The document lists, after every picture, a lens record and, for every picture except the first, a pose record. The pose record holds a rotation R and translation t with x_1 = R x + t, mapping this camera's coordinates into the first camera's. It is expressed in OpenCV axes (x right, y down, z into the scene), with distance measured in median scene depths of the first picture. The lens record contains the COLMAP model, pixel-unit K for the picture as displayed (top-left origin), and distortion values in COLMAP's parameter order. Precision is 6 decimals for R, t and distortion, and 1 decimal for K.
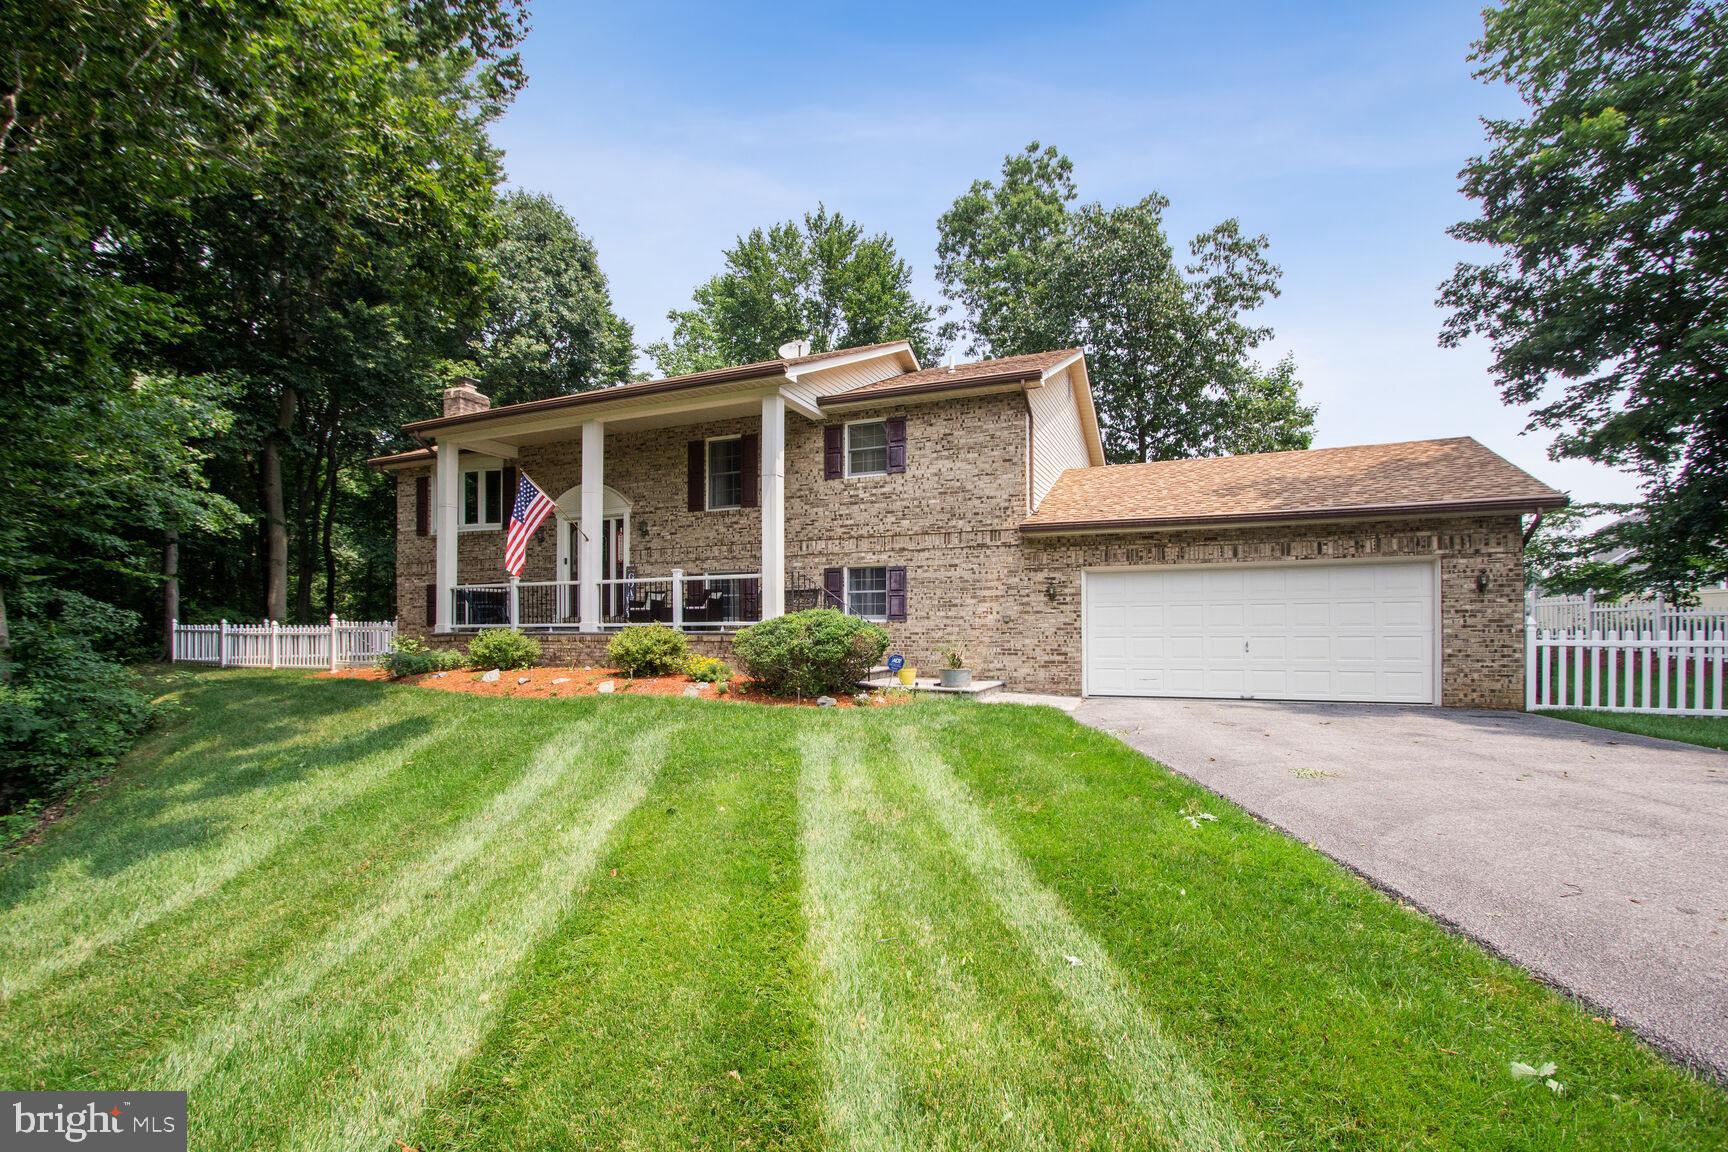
lens RADIAL K [[767.6, 0, 863.9], [0, 767.6, 558.0], [0, 0, 1]] dist [-0.017984, 0.001544]
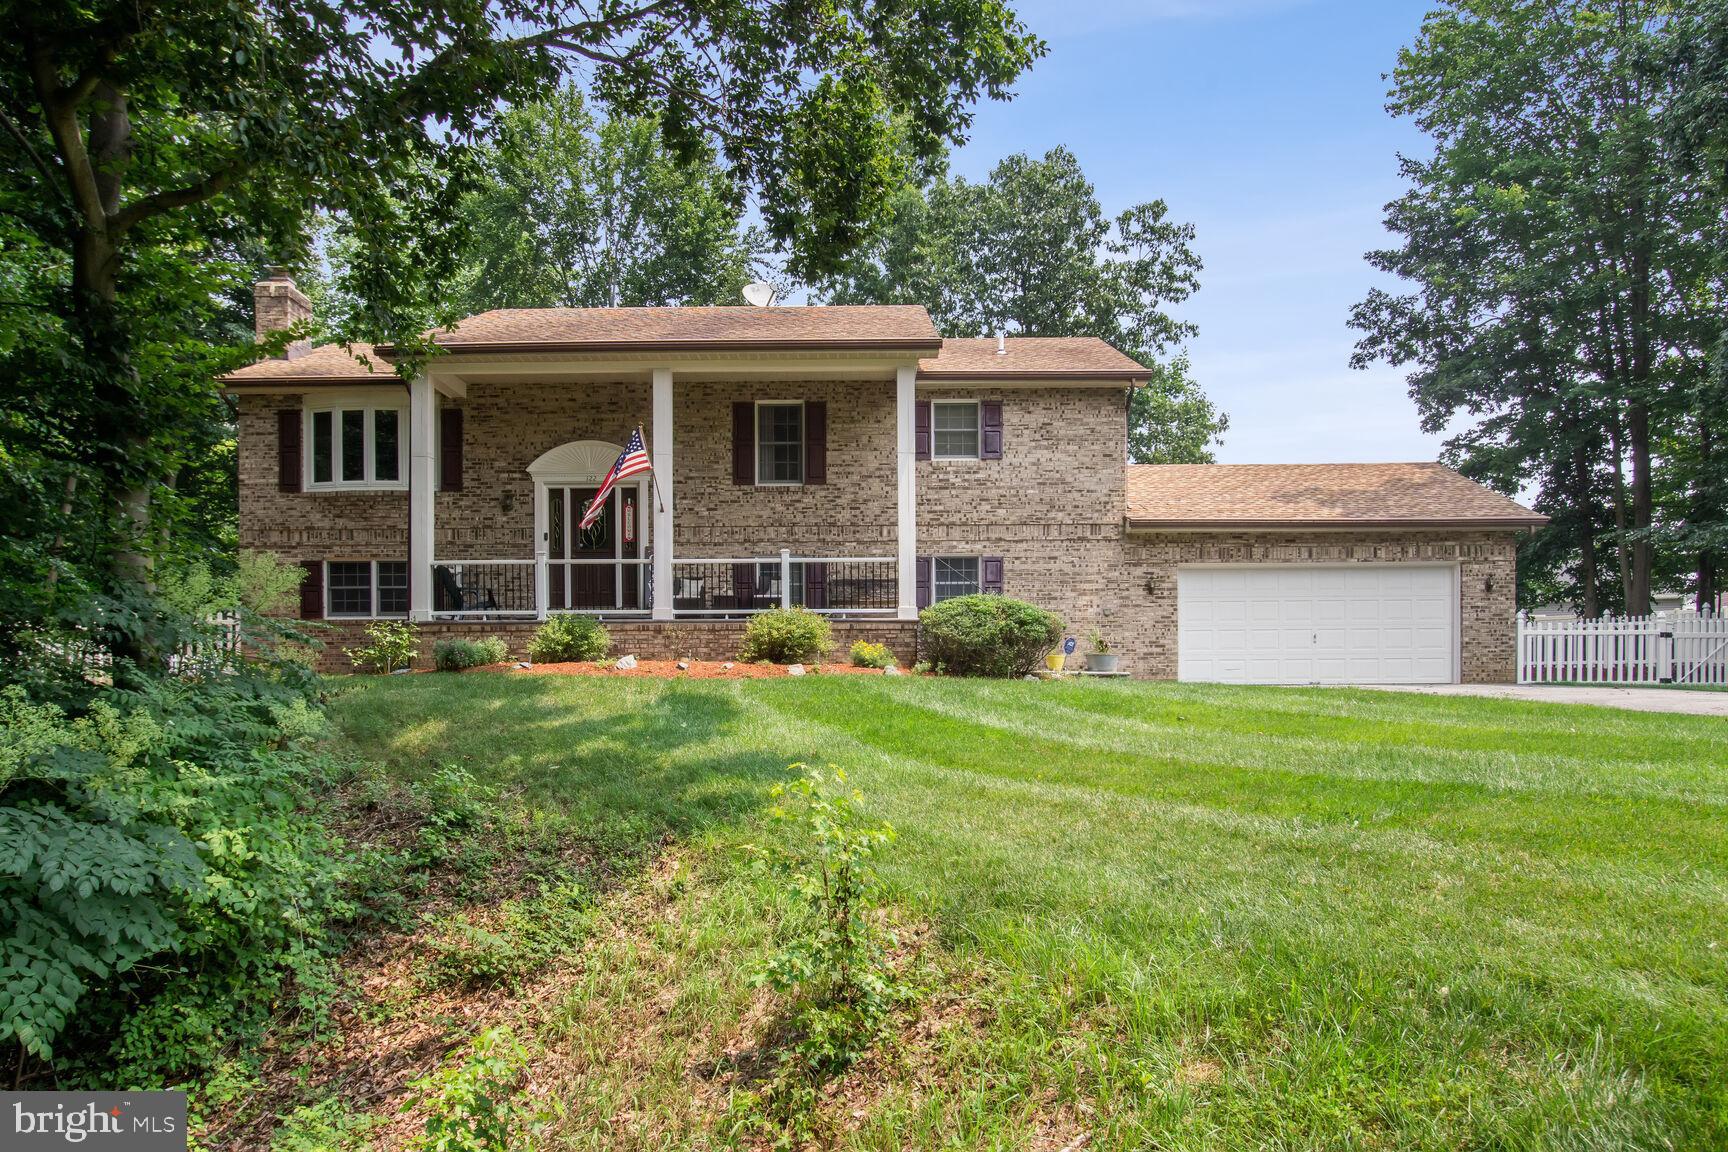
lens RADIAL K [[1183.0, 0, 864.7], [0, 1183.0, 561.2], [0, 0, 1]] dist [-0.000718, -0.001853]
pose [[0.916429, 0.037524, 0.398434, -0.683144], [-0.032261, 0.999281, -0.019908, 0.050128], [-0.398894, 0.005390, 0.916981, -0.283036]]
